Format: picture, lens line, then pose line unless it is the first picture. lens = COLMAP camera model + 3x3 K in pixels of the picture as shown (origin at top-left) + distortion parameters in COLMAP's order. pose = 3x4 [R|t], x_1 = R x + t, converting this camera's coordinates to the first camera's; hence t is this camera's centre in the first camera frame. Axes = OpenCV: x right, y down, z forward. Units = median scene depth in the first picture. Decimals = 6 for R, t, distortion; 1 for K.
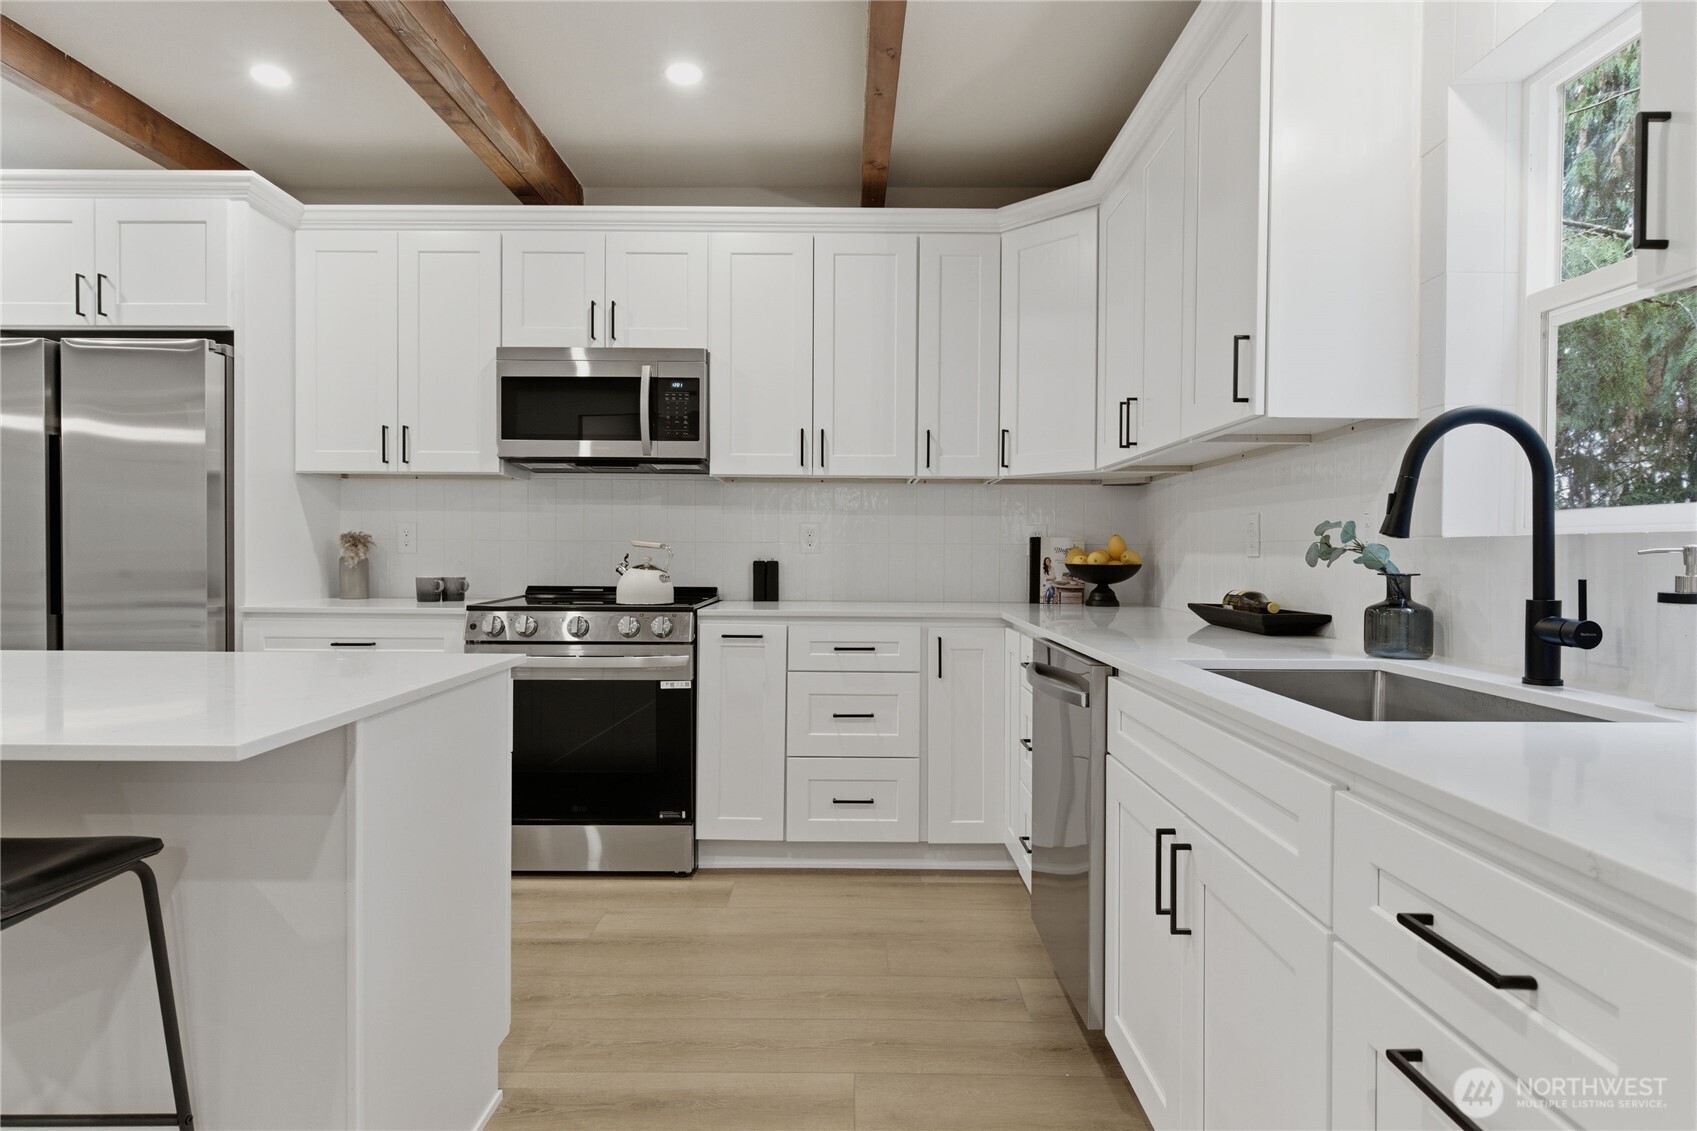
lens RADIAL K [[951.7, 0, 851.3], [0, 951.7, 570.2], [0, 0, 1]] dist [0.000060, -0.004700]
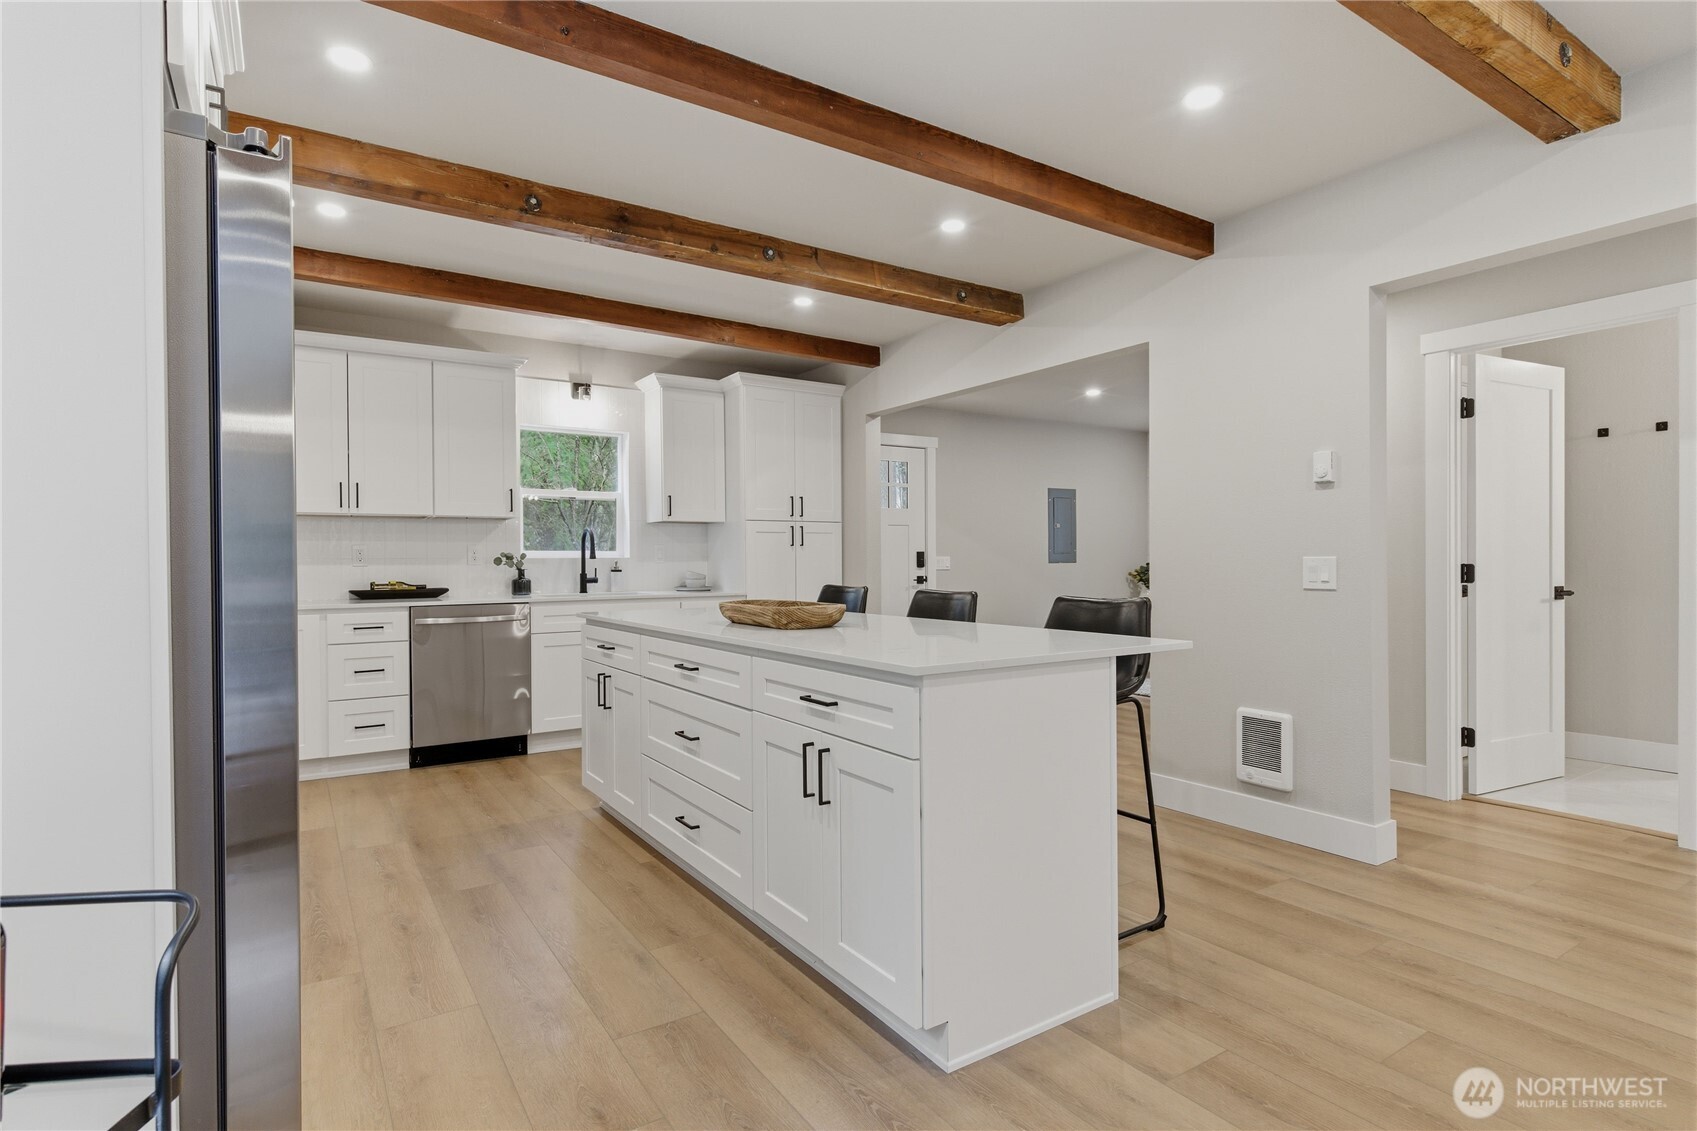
lens RADIAL K [[851.2, 0, 846.7], [0, 851.2, 562.3], [0, 0, 1]] dist [0.003142, 0.000219]
pose [[-0.547058, -0.005171, 0.837079, -1.335898], [0.018664, 0.999657, 0.018373, -0.028573], [-0.836887, 0.025675, -0.546773, 0.897436]]
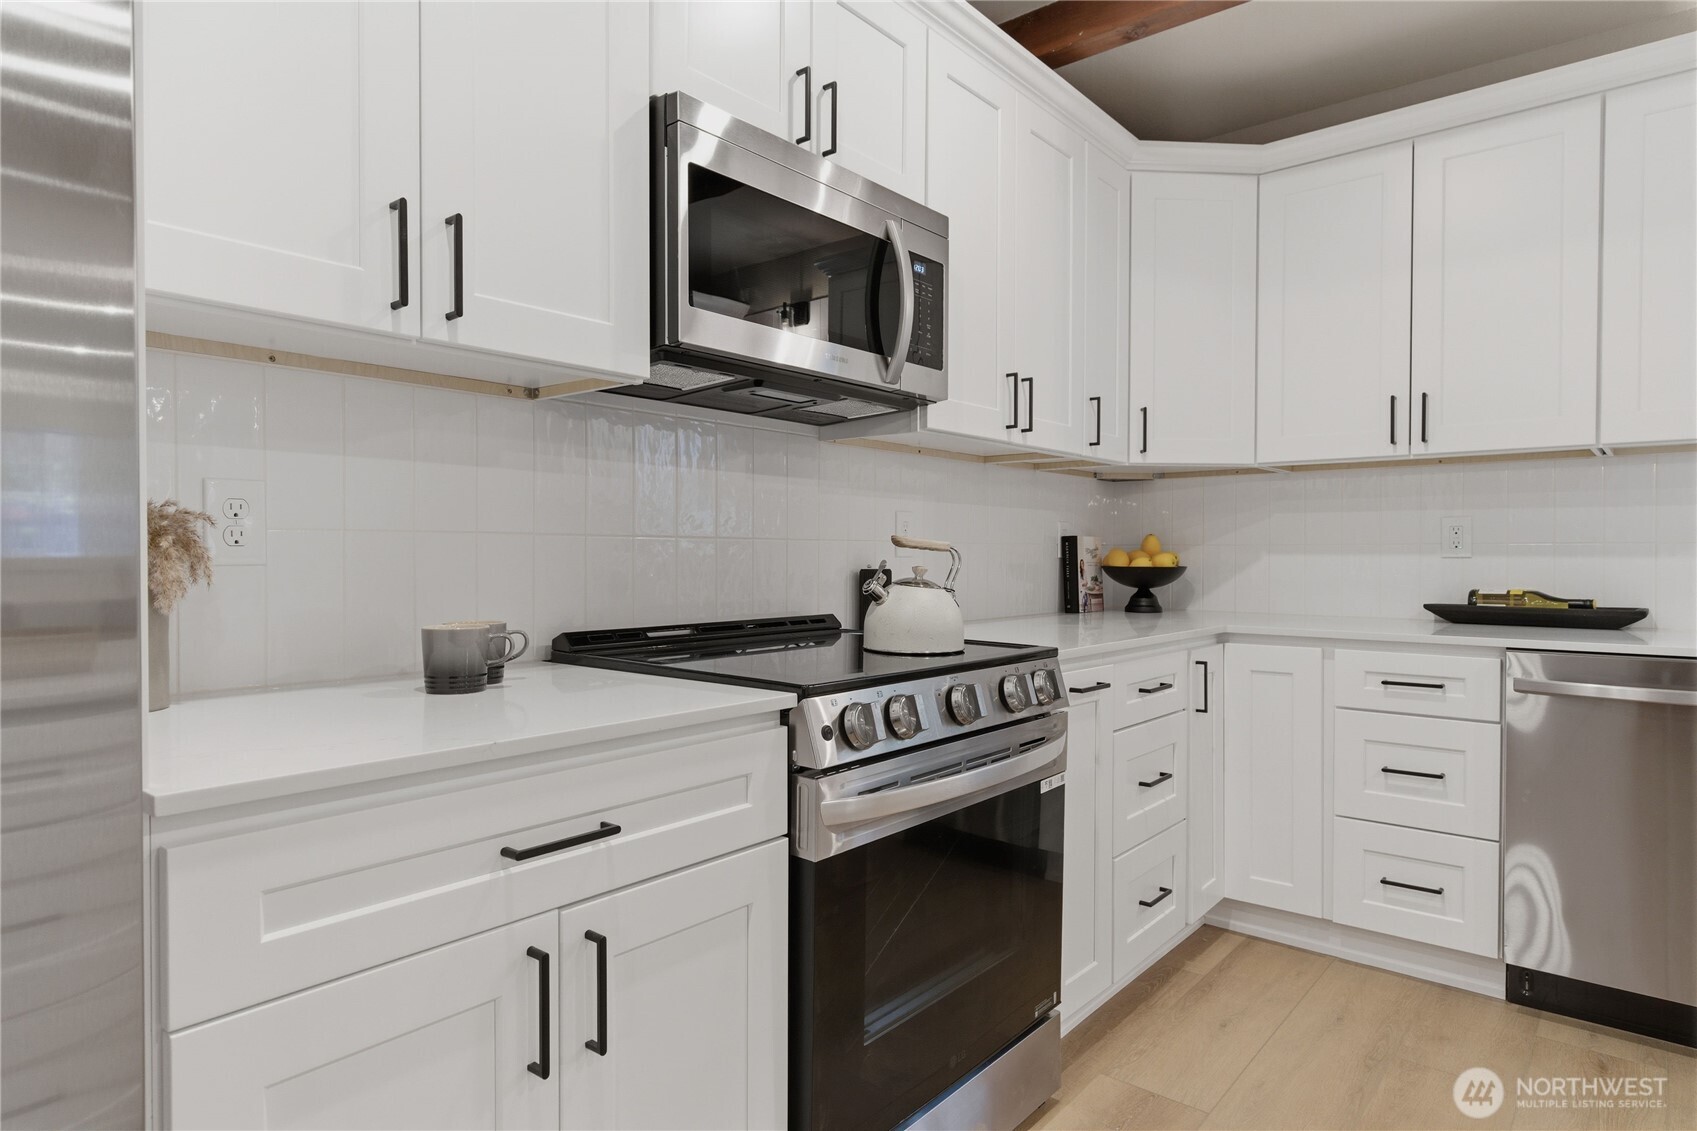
lens RADIAL K [[951.7, 0, 850.1], [0, 951.7, 572.3], [0, 0, 1]] dist [0.000060, -0.004700]
pose [[0.650796, -0.019501, 0.759002, -0.655077], [0.017256, 0.999792, 0.010892, -0.016473], [-0.759056, 0.006009, 0.650997, 0.657213]]
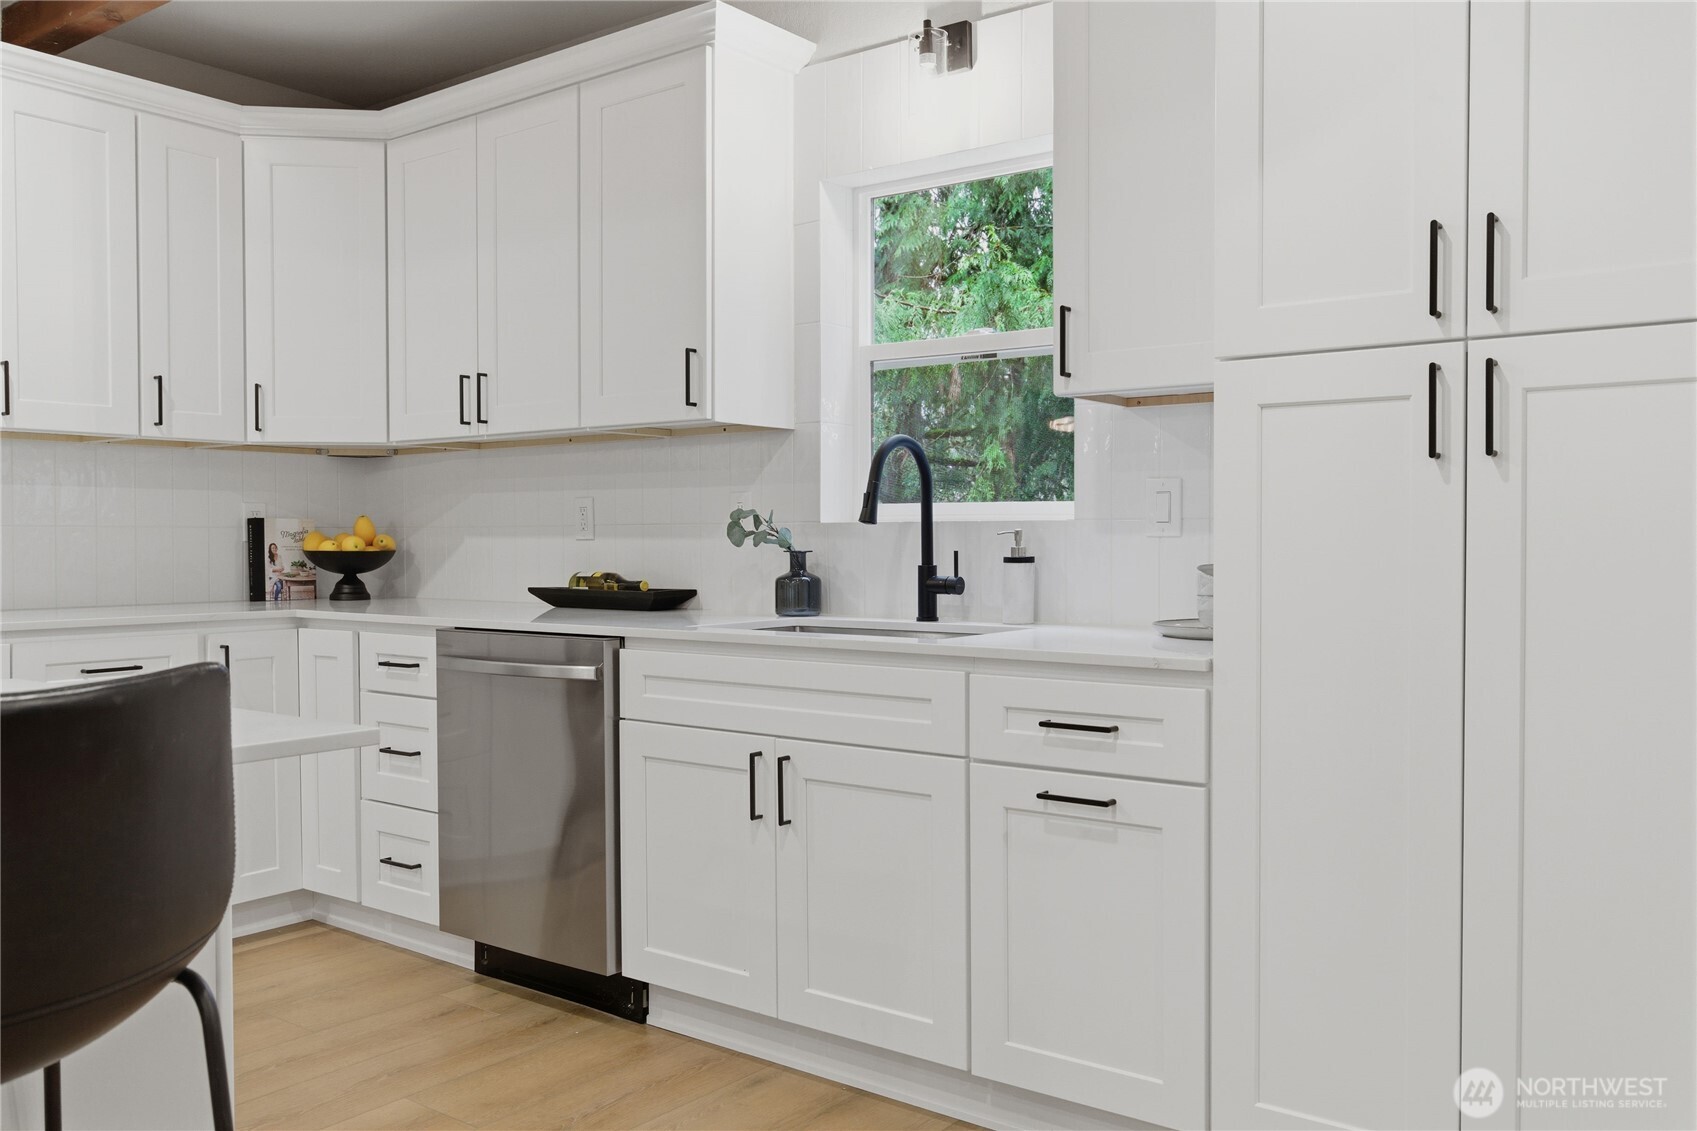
lens RADIAL K [[1331.0, 0, 880.3], [0, 1331.0, 577.1], [0, 0, 1]] dist [-0.022733, -0.013329]
pose [[0.585630, -0.028996, 0.810060, -0.442311], [0.019806, 0.999573, 0.021461, 0.001352], [-0.810337, 0.003476, 0.585954, -0.078201]]
